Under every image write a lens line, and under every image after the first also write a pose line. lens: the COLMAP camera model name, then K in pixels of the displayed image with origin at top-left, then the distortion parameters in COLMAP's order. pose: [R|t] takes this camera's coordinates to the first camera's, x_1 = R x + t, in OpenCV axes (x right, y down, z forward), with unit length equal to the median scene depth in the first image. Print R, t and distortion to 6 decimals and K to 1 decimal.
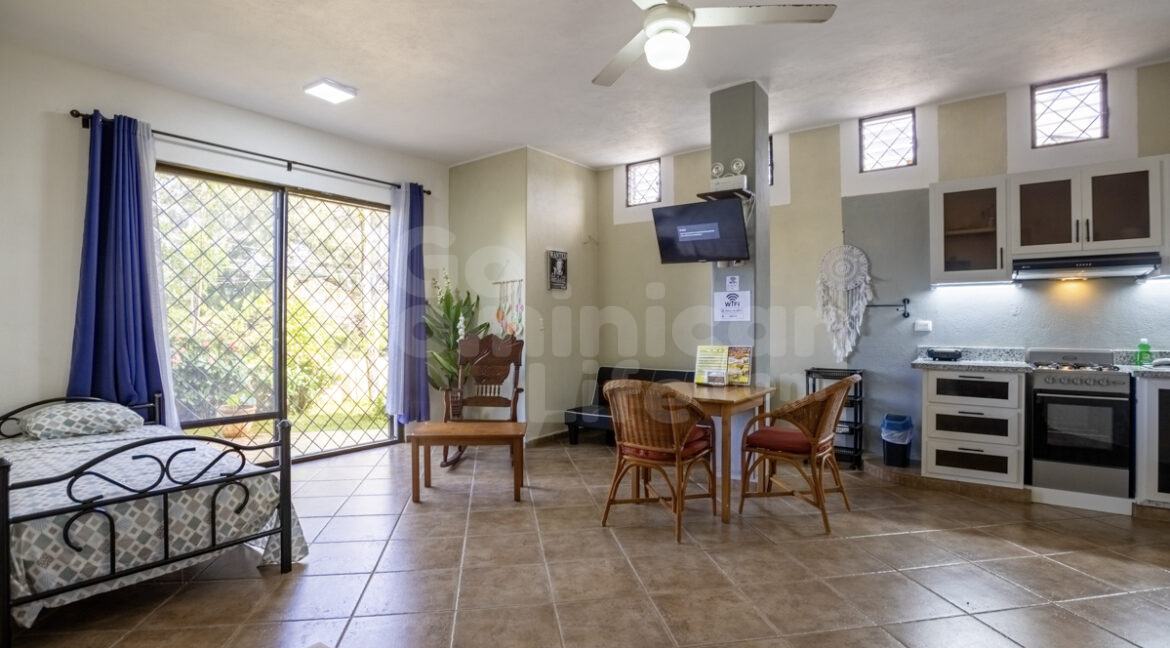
lens RADIAL K [[566.1, 0, 593.2], [0, 566.1, 322.1], [0, 0, 1]] dist [-0.038677, 0.009766]
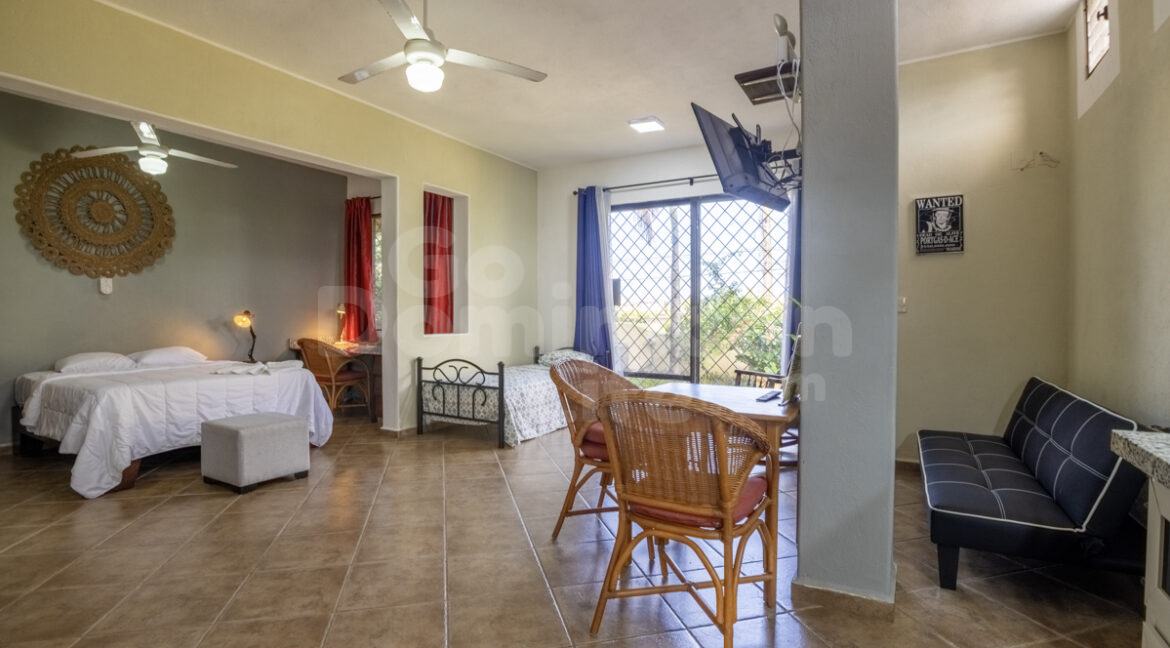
lens RADIAL K [[566.1, 0, 568.9], [0, 566.1, 323.1], [0, 0, 1]] dist [-0.038677, 0.009766]
pose [[0.068920, 0.018399, -0.997452, 0.723379], [0.003007, 0.999822, 0.018650, 0.015111], [0.997618, -0.004285, 0.068853, 0.649282]]
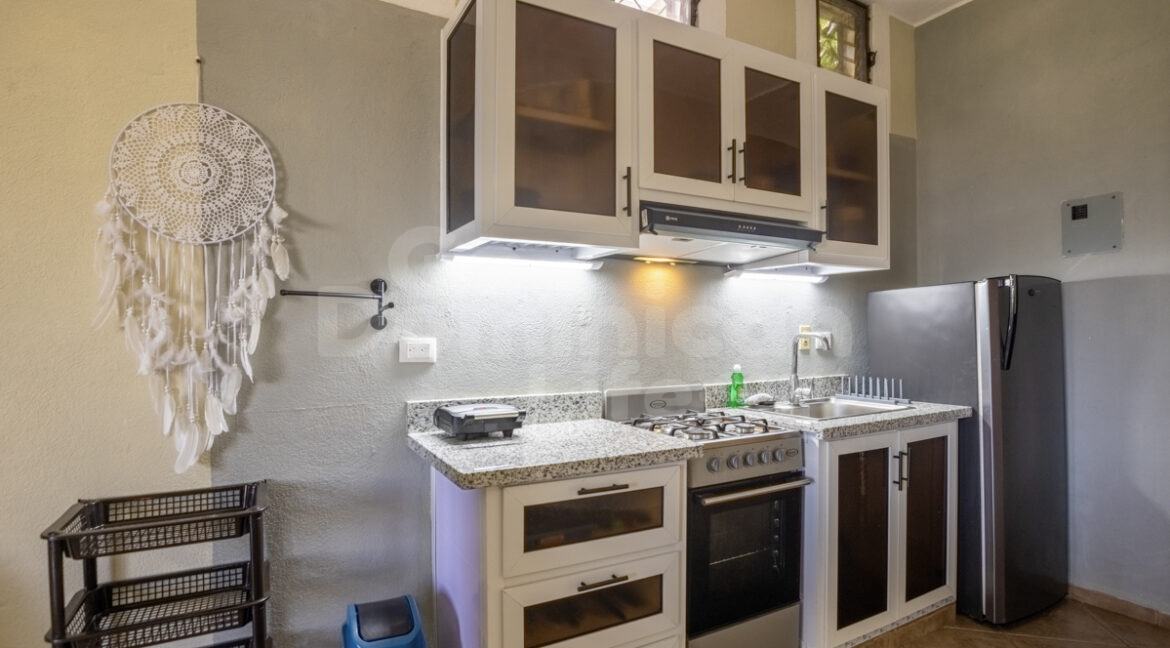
lens RADIAL K [[566.1, 0, 581.5], [0, 566.1, 333.1], [0, 0, 1]] dist [-0.038677, 0.009766]
pose [[0.453602, -0.003736, 0.891197, 0.283014], [-0.001180, 0.999988, 0.004793, -0.007500], [-0.891204, -0.003226, 0.453592, 0.713824]]
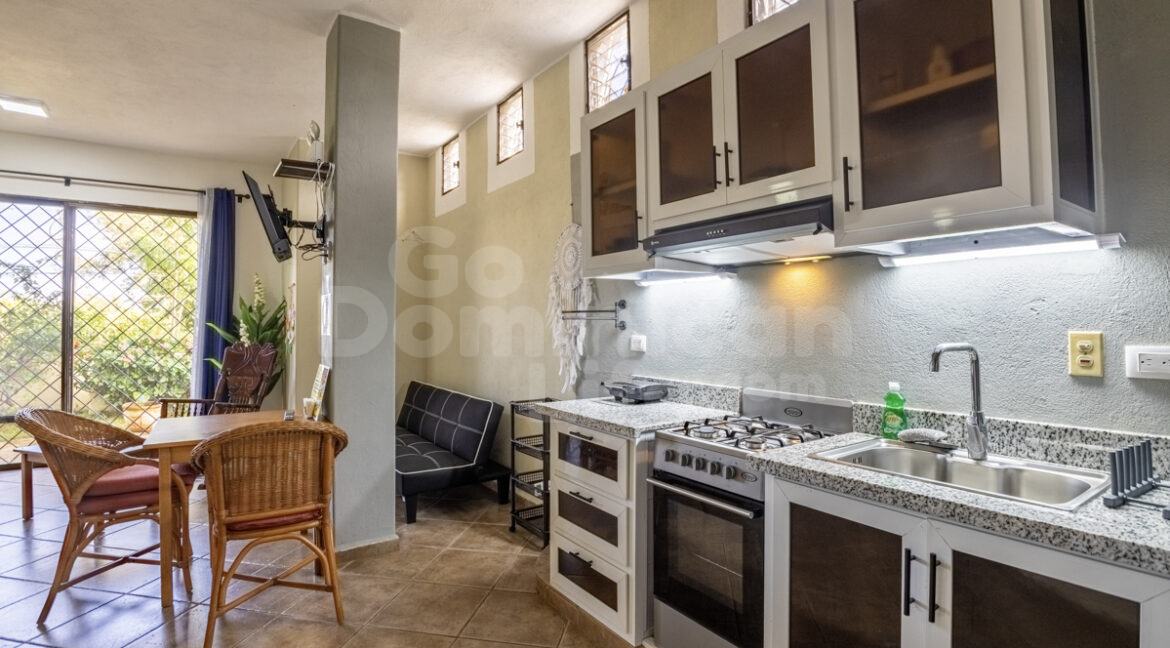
lens RADIAL K [[566.1, 0, 592.3], [0, 566.1, 317.7], [0, 0, 1]] dist [-0.038677, 0.009766]
pose [[0.937024, 0.000134, -0.349264, 0.765481], [-0.002600, 0.999975, -0.006592, -0.017967], [0.349255, 0.007085, 0.937001, 0.379130]]
